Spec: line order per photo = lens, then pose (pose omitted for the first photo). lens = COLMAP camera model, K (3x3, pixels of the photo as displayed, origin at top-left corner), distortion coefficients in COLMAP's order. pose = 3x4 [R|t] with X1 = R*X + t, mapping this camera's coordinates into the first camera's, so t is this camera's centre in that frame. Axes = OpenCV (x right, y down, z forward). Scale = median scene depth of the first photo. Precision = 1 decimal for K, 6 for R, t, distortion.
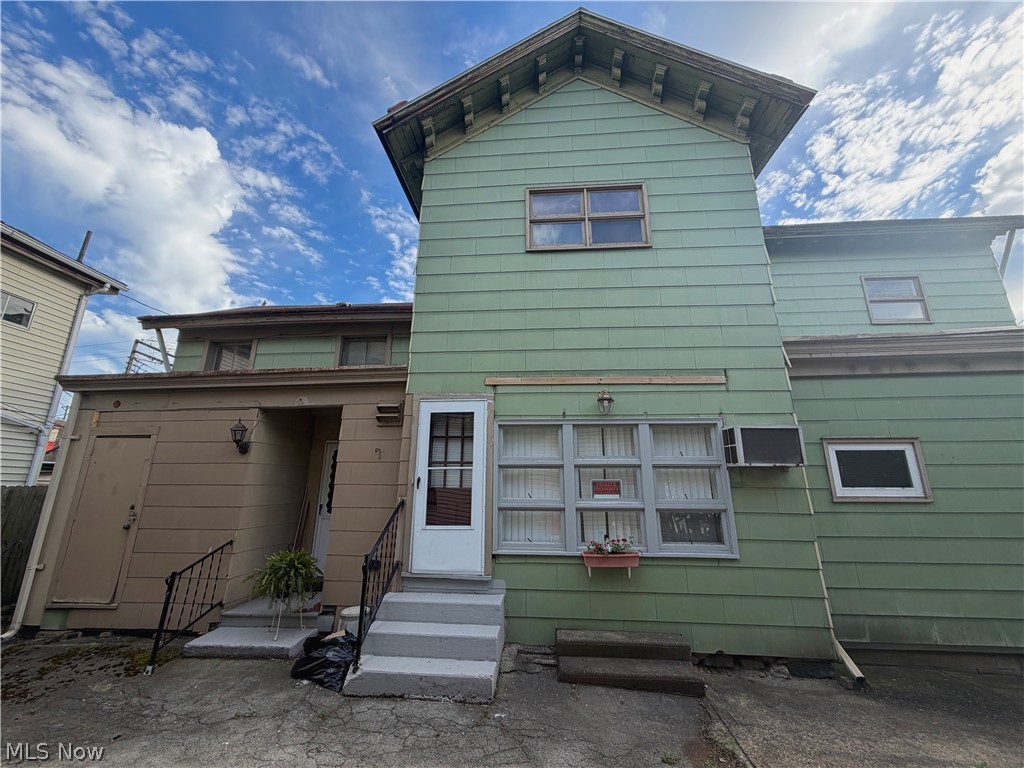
lens RADIAL K [[412.5, 0, 511.0], [0, 412.5, 383.2], [0, 0, 1]] dist [-0.007045, 0.002216]
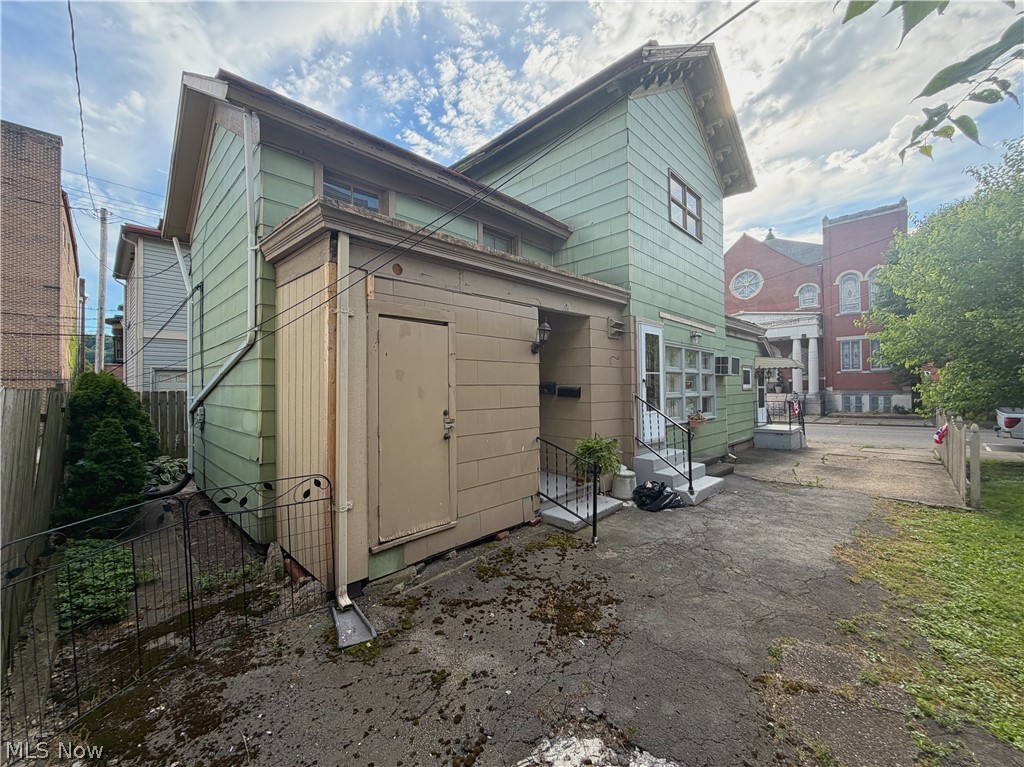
lens RADIAL K [[412.5, 0, 513.9], [0, 412.5, 383.2], [0, 0, 1]] dist [-0.007045, 0.002216]
pose [[0.637346, -0.001340, 0.770576, -1.538866], [-0.188713, 0.969276, 0.157771, 0.101161], [-0.747112, -0.245973, 0.617512, 0.447722]]
